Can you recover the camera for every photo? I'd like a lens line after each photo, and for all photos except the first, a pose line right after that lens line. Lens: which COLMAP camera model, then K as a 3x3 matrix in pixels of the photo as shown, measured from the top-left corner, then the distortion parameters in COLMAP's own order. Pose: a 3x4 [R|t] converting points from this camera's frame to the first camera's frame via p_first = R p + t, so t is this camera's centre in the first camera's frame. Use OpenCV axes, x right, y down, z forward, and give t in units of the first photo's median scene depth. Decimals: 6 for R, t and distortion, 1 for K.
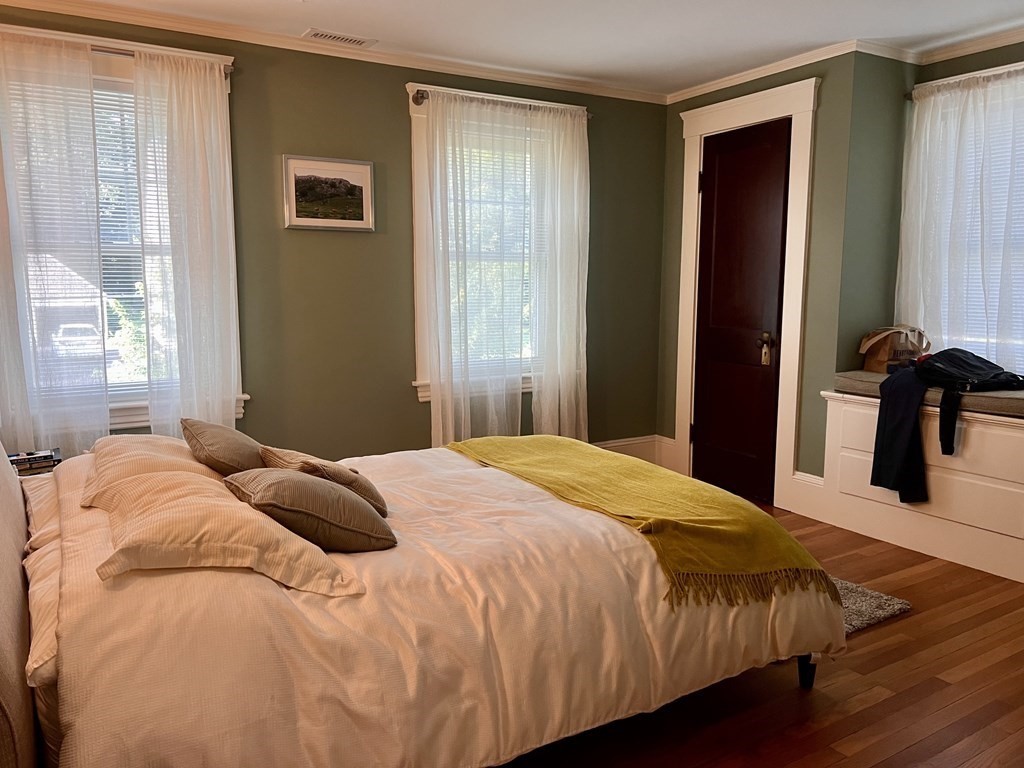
lens RADIAL K [[779.3, 0, 506.0], [0, 779.3, 387.4], [0, 0, 1]] dist [0.106914, -0.117516]
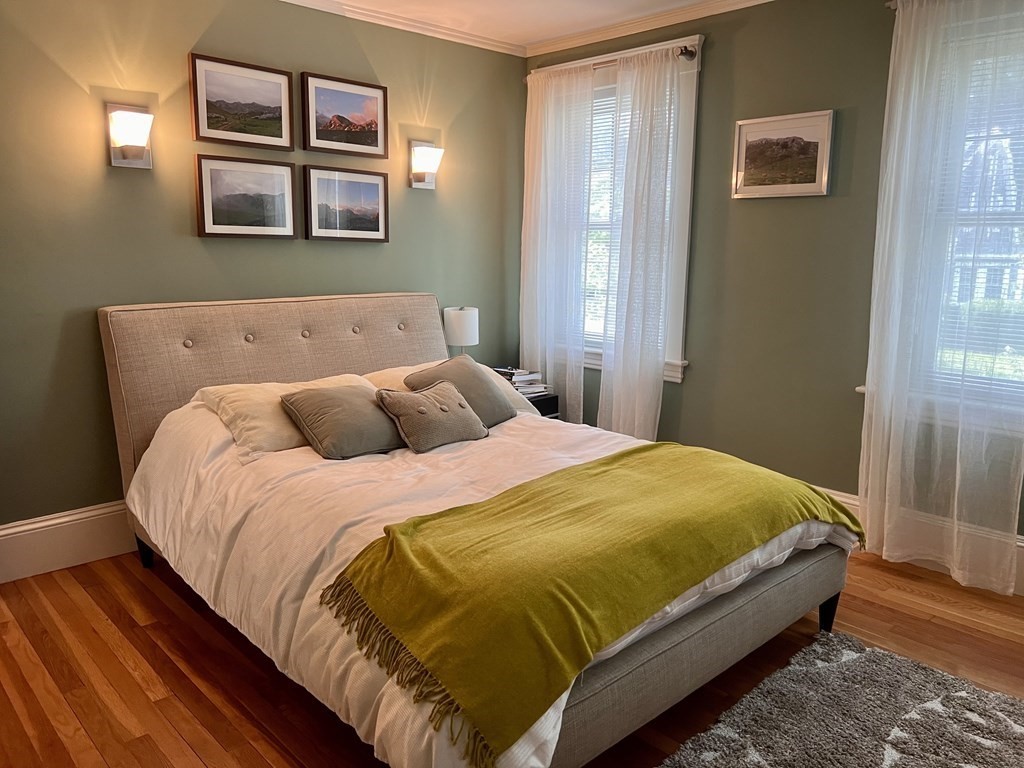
lens RADIAL K [[779.3, 0, 506.0], [0, 779.3, 387.4], [0, 0, 1]] dist [0.106914, -0.117516]
pose [[0.172566, 0.193004, -0.965904, 0.645304], [-0.146036, 0.974791, 0.168689, -0.099210], [0.974112, 0.111947, 0.196401, 0.563351]]
